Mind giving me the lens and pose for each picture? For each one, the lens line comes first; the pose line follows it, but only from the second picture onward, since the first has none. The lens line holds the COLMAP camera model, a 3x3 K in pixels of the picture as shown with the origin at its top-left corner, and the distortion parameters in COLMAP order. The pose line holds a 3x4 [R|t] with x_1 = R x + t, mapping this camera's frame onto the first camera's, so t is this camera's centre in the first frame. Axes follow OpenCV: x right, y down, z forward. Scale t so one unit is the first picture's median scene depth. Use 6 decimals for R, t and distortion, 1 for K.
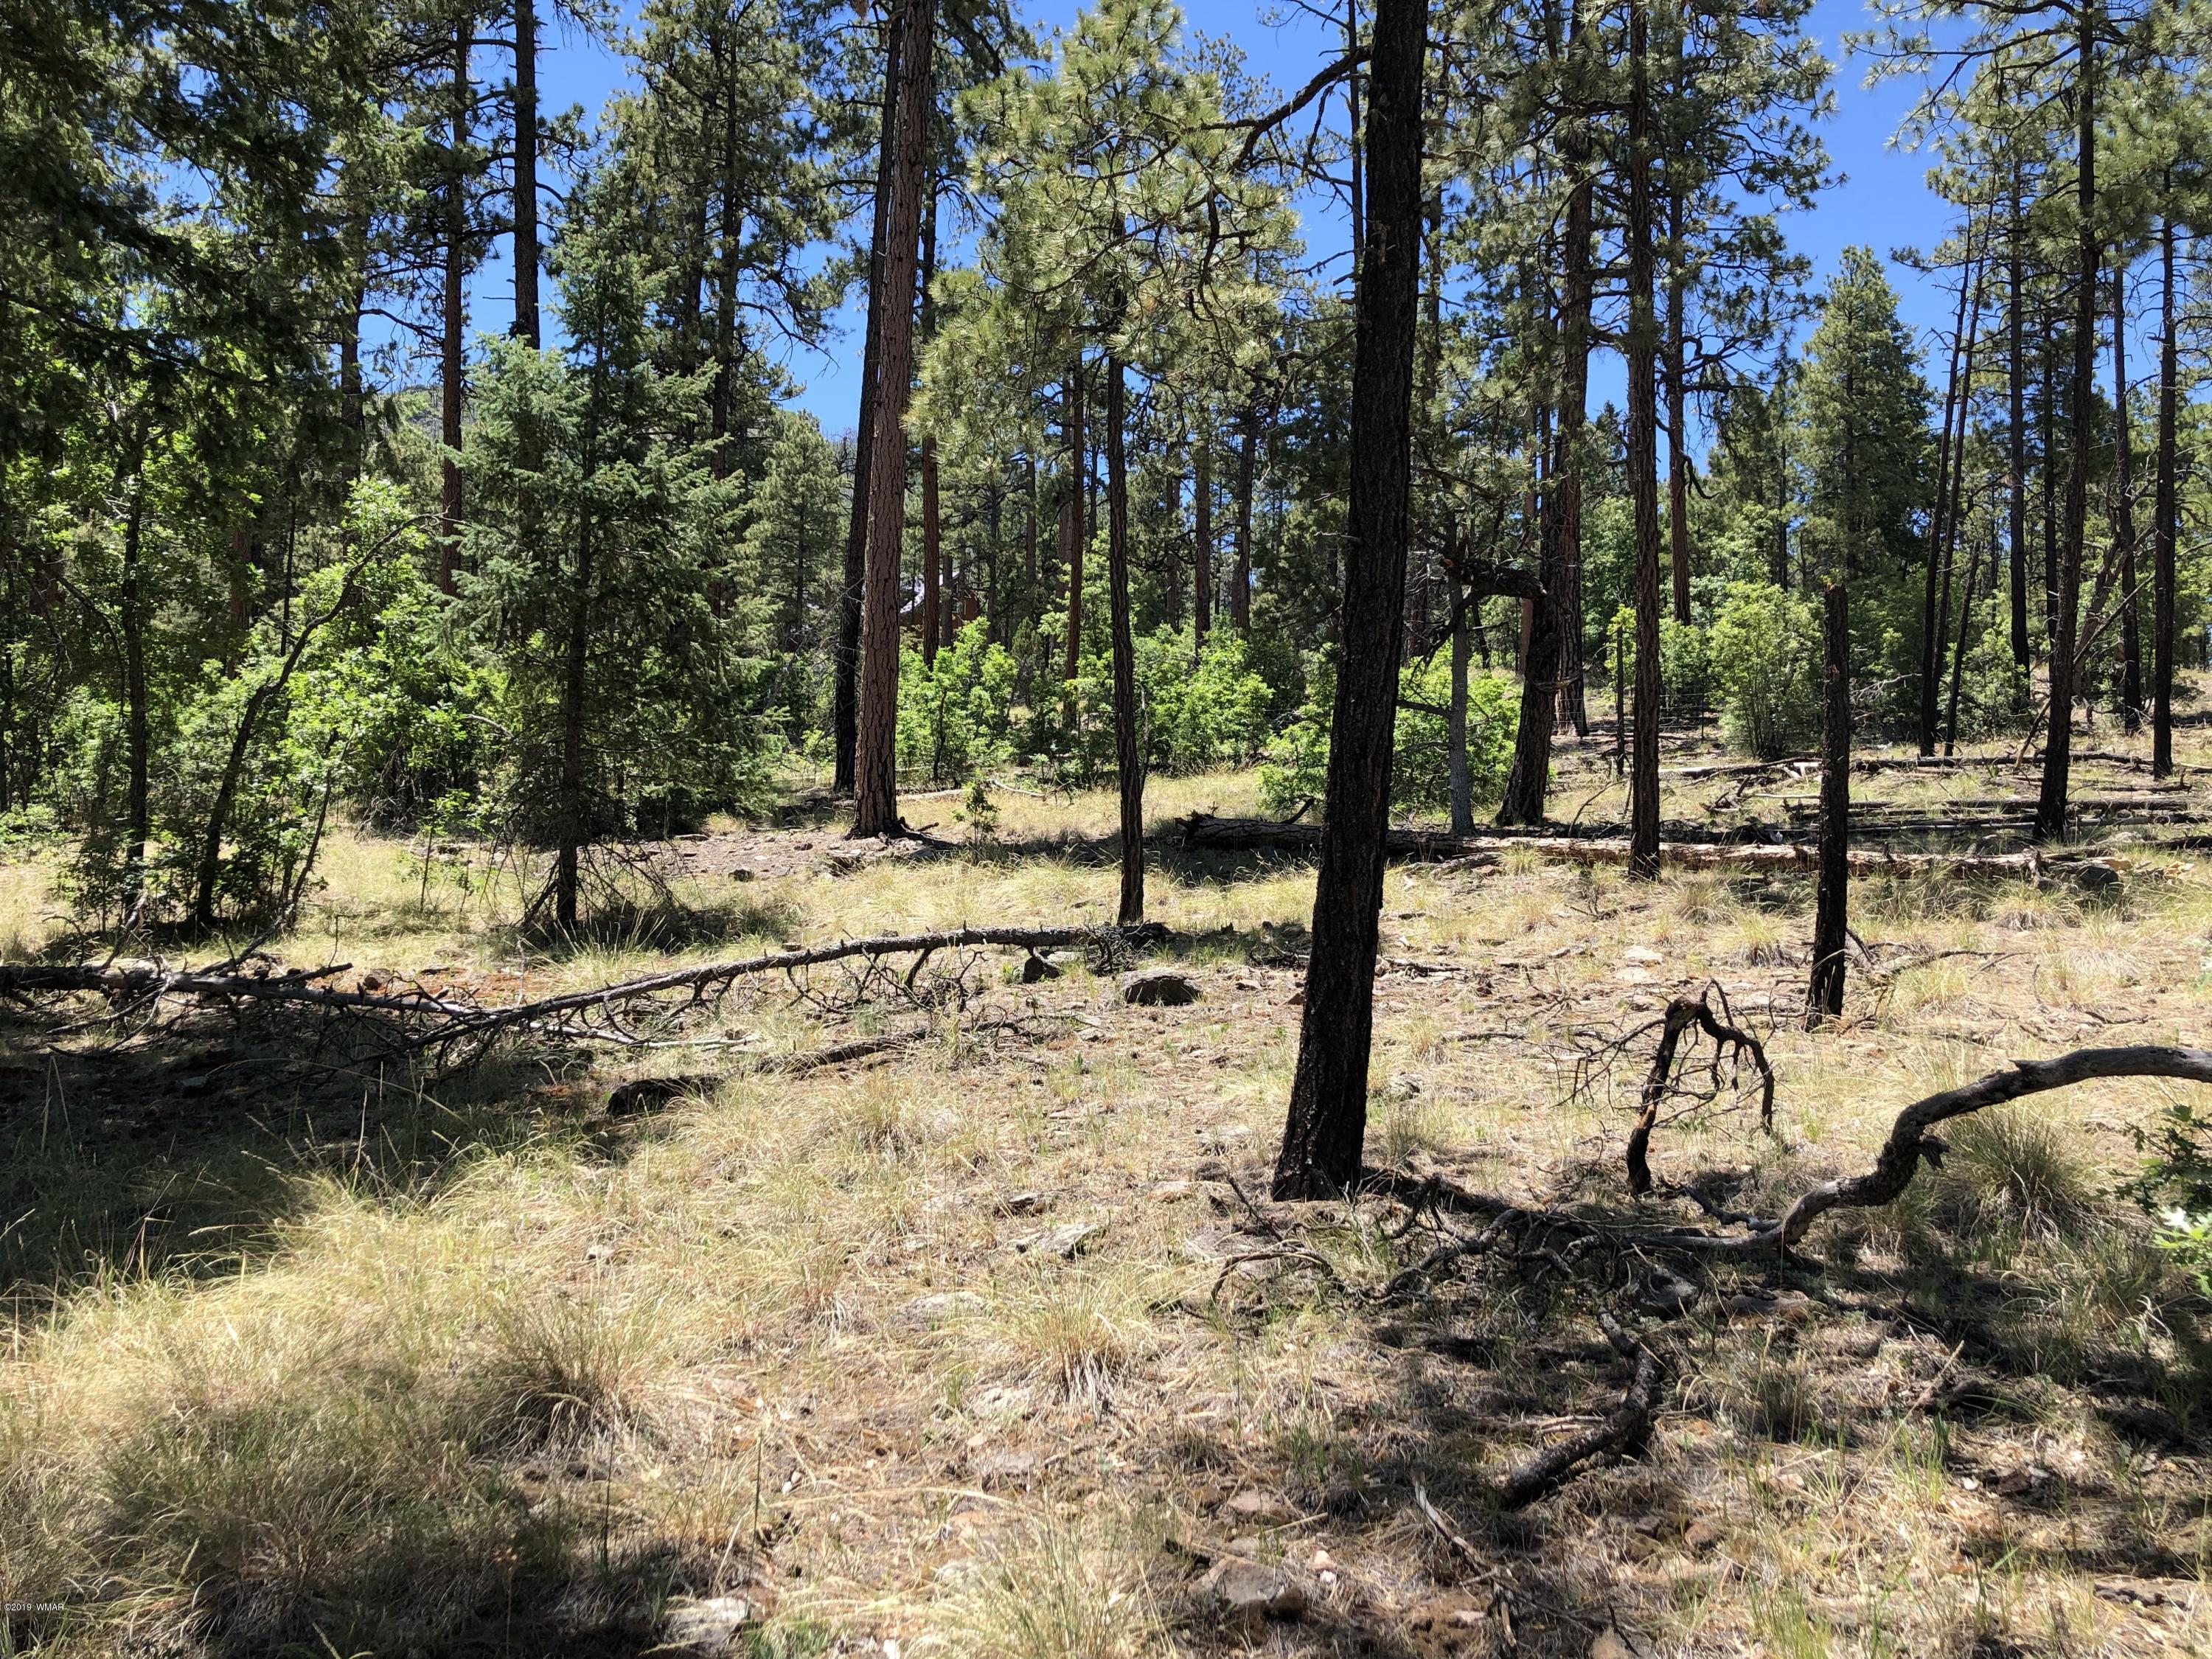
lens RADIAL K [[1773.3, 0, 1098.9], [0, 1773.3, 840.7], [0, 0, 1]] dist [0.014667, -0.044277]
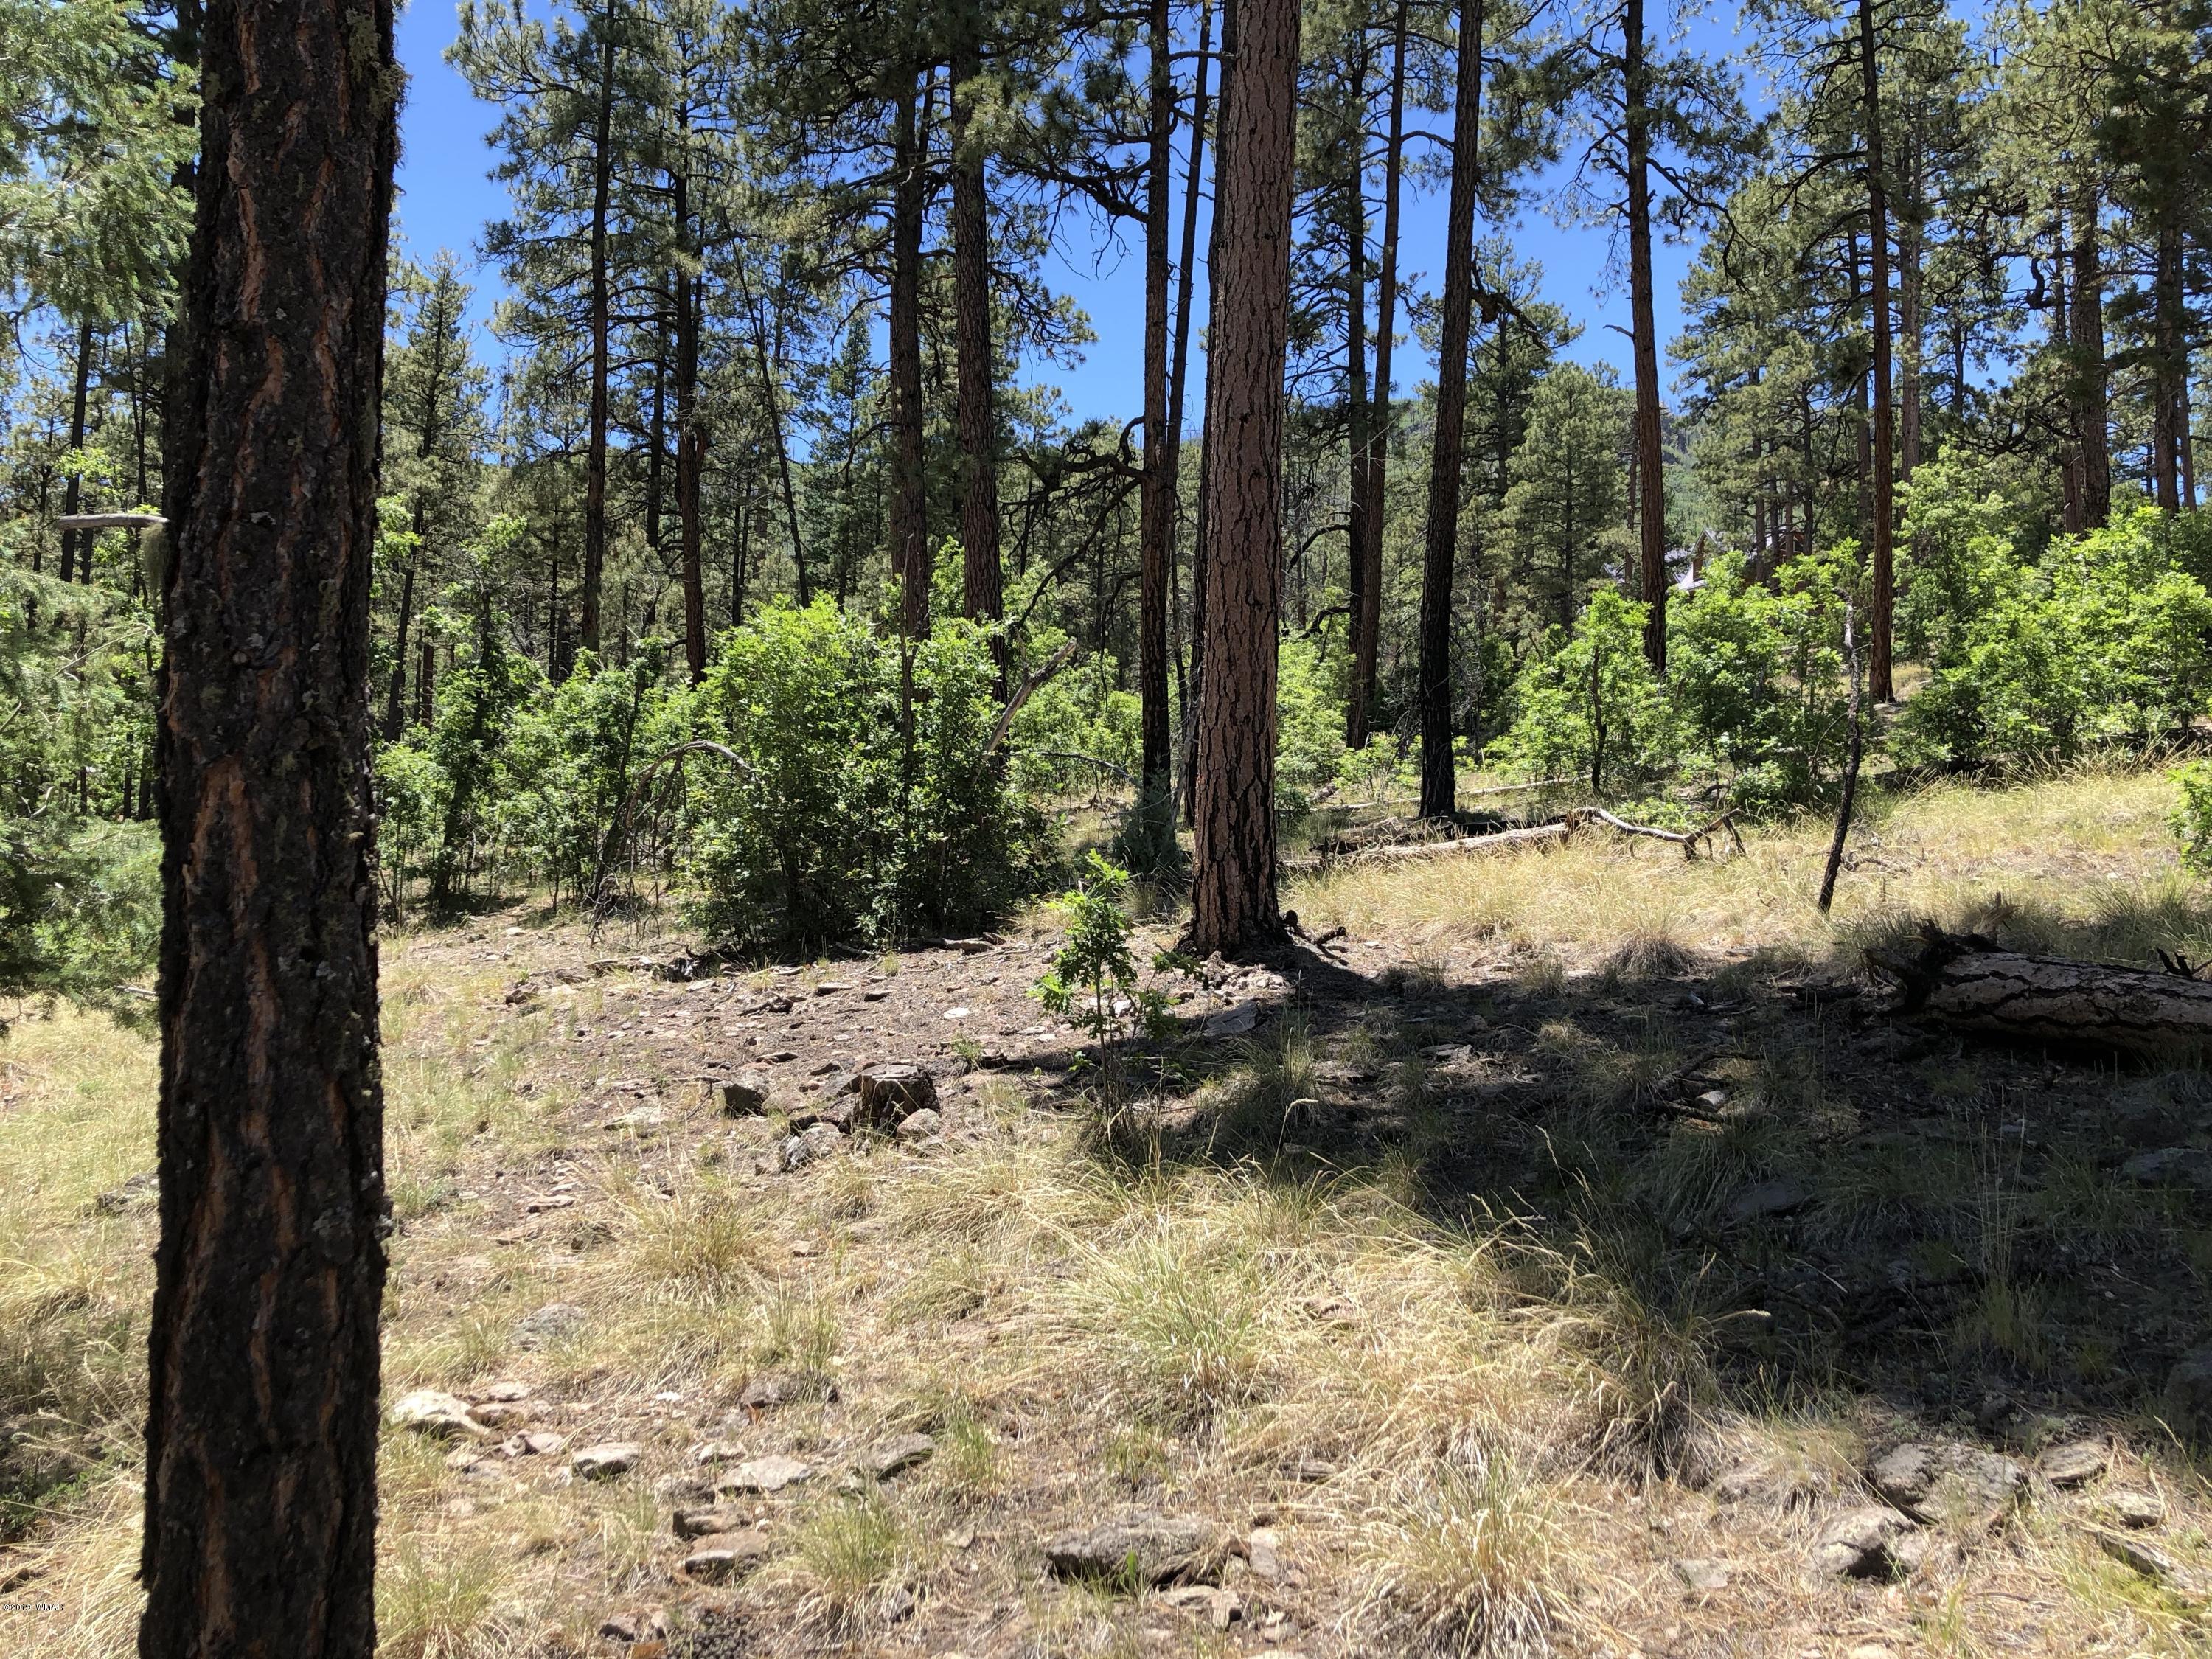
lens RADIAL K [[1773.3, 0, 1098.9], [0, 1773.3, 840.7], [0, 0, 1]] dist [0.014667, -0.044277]
pose [[0.890208, -0.026279, -0.454796, 0.040863], [0.027015, 0.999623, -0.004882, -0.022509], [0.454753, -0.007941, 0.890582, 0.401154]]
